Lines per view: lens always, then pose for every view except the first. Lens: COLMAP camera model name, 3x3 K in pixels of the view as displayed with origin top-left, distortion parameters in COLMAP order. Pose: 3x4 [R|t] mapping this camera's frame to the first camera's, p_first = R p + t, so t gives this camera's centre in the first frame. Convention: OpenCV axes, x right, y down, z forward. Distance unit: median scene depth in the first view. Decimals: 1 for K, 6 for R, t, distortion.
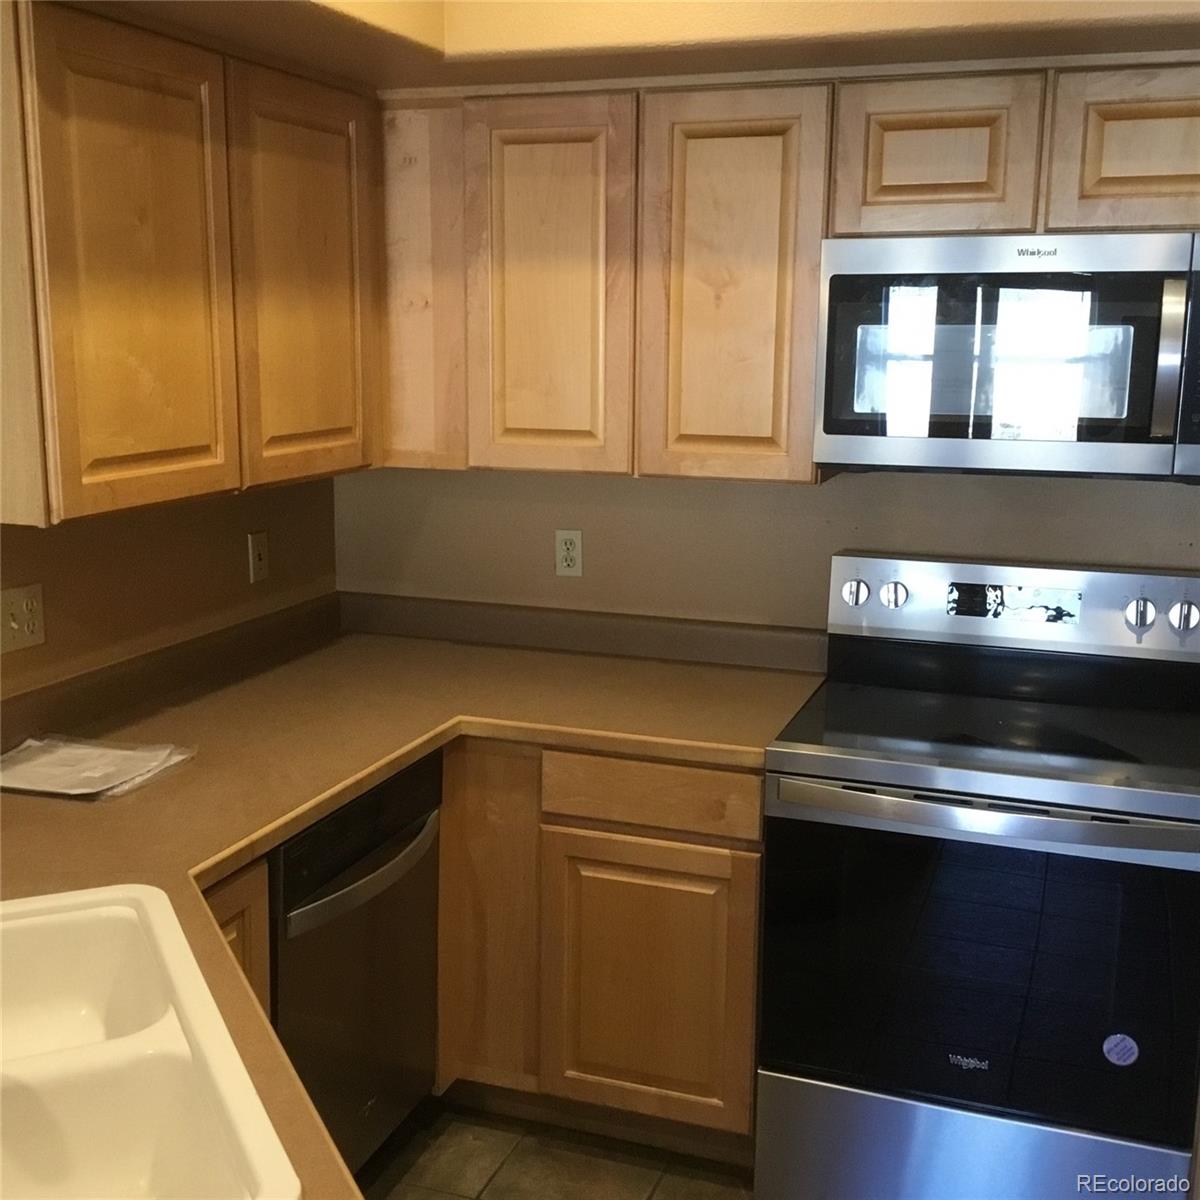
lens RADIAL K [[1456.8, 0, 607.7], [0, 1456.8, 610.7], [0, 0, 1]] dist [0.082376, 0.000000]
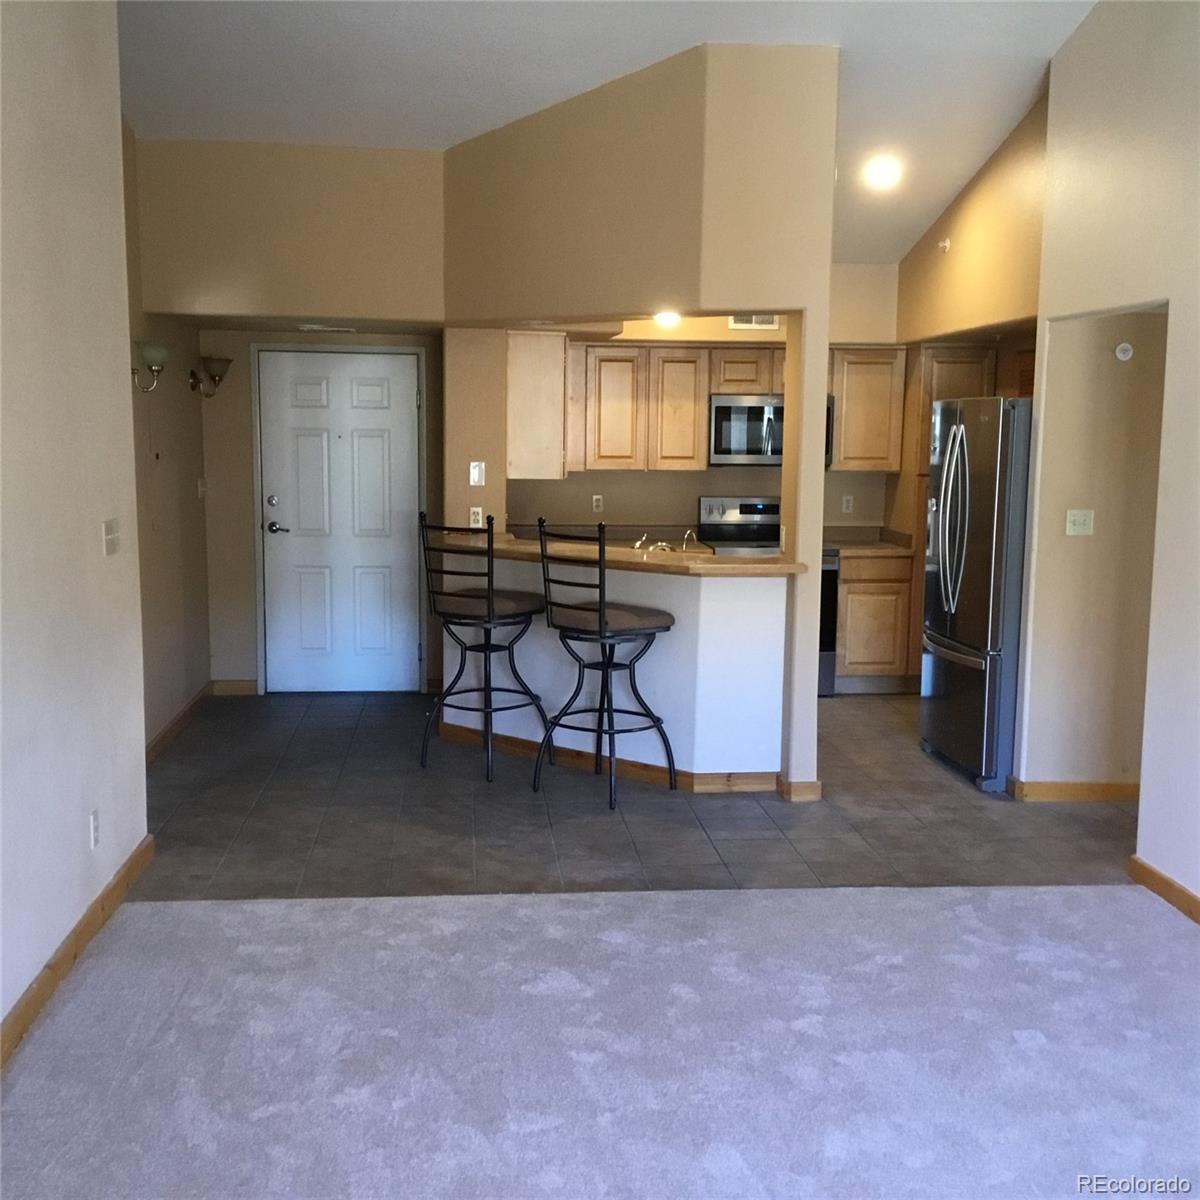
lens RADIAL K [[1456.8, 0, 598.9], [0, 1456.8, 597.6], [0, 0, 1]] dist [0.082376, 0.000000]
pose [[0.911060, -0.052614, 0.408902, -1.366930], [0.077823, 0.995940, -0.045246, 0.307797], [-0.404862, 0.073044, 0.911456, -1.741159]]
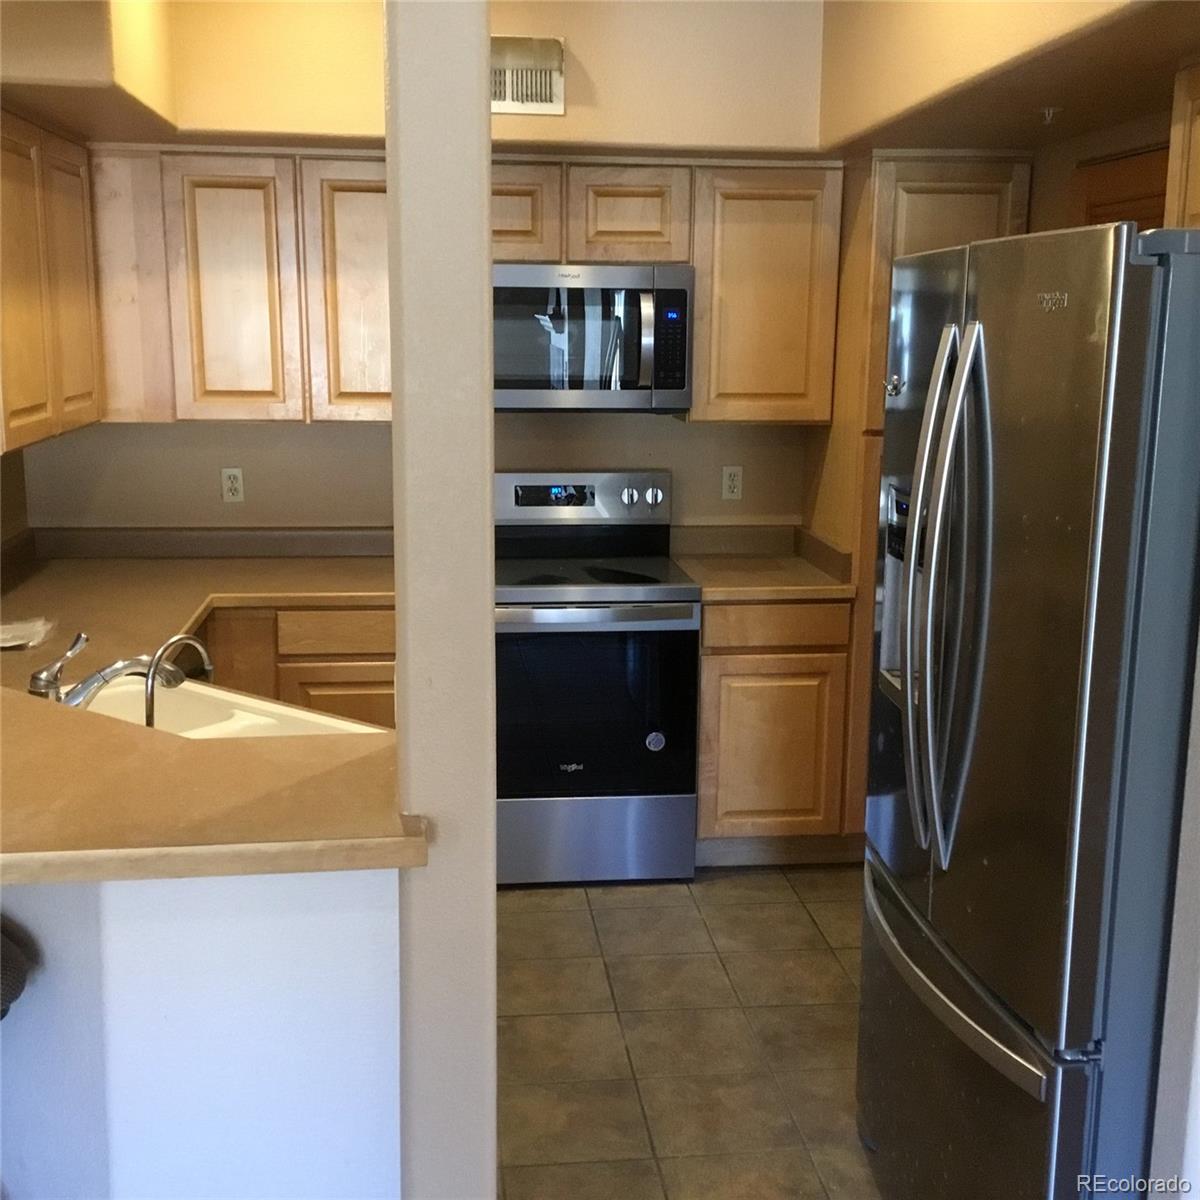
lens RADIAL K [[1456.8, 0, 614.8], [0, 1456.8, 607.0], [0, 0, 1]] dist [0.082376, 0.000000]
pose [[0.897773, -0.087862, 0.431607, -0.366083], [0.084766, 0.996050, 0.026447, 0.080496], [-0.432226, 0.012842, 0.901674, -0.451131]]
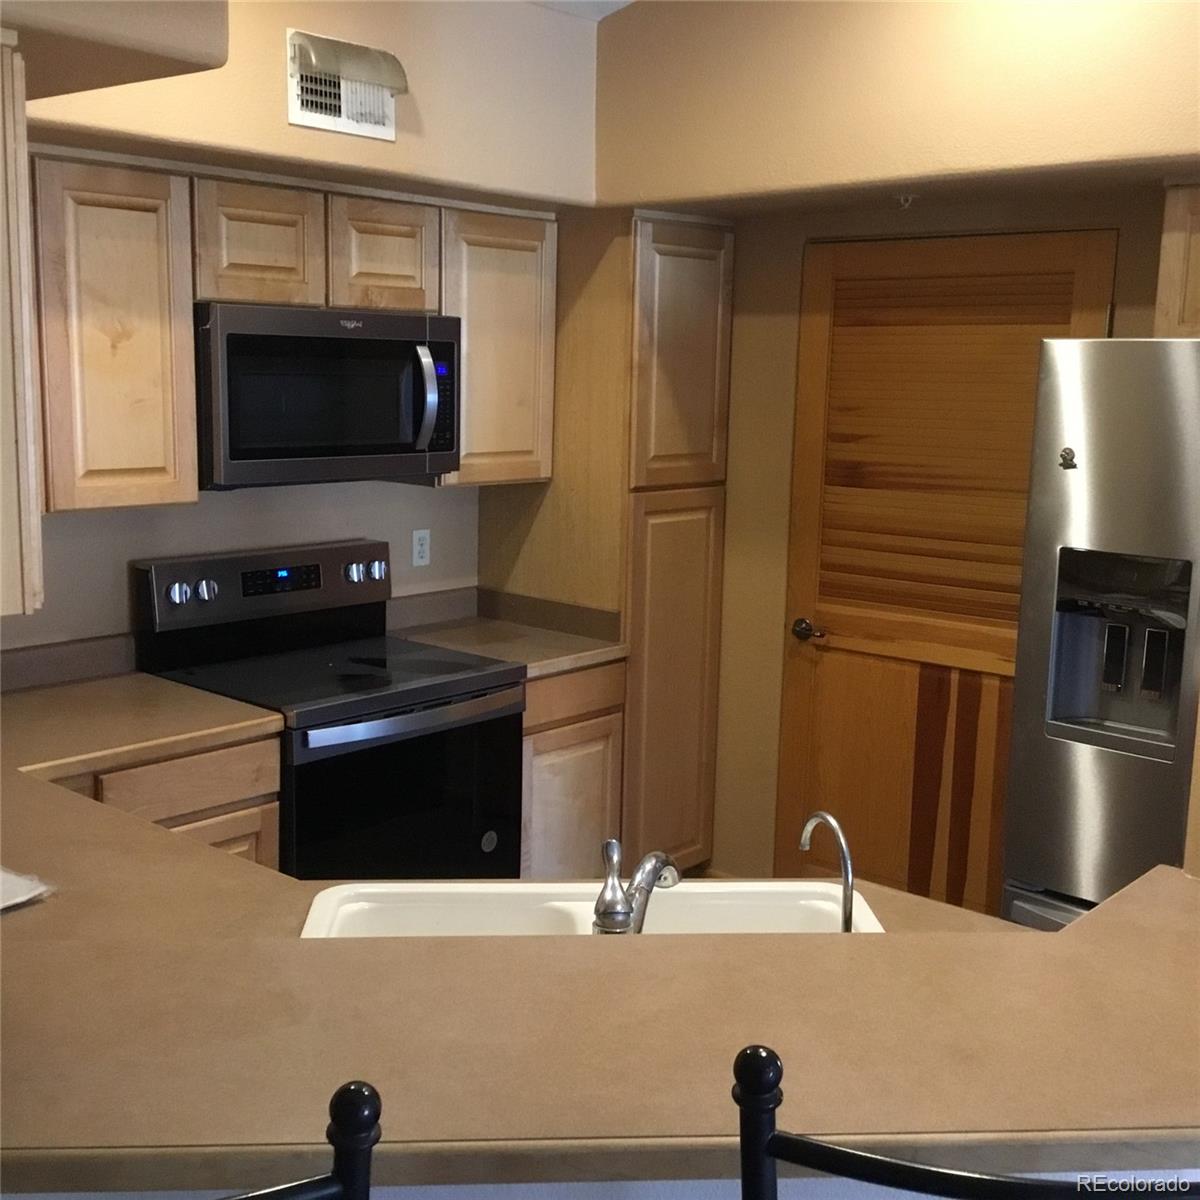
lens RADIAL K [[1456.8, 0, 609.2], [0, 1456.8, 602.2], [0, 0, 1]] dist [0.082376, 0.000000]
pose [[0.370090, -0.156756, 0.915675, -0.856529], [0.156647, 0.982077, 0.104811, -0.081010], [-0.915694, 0.104649, 0.388013, 0.234661]]
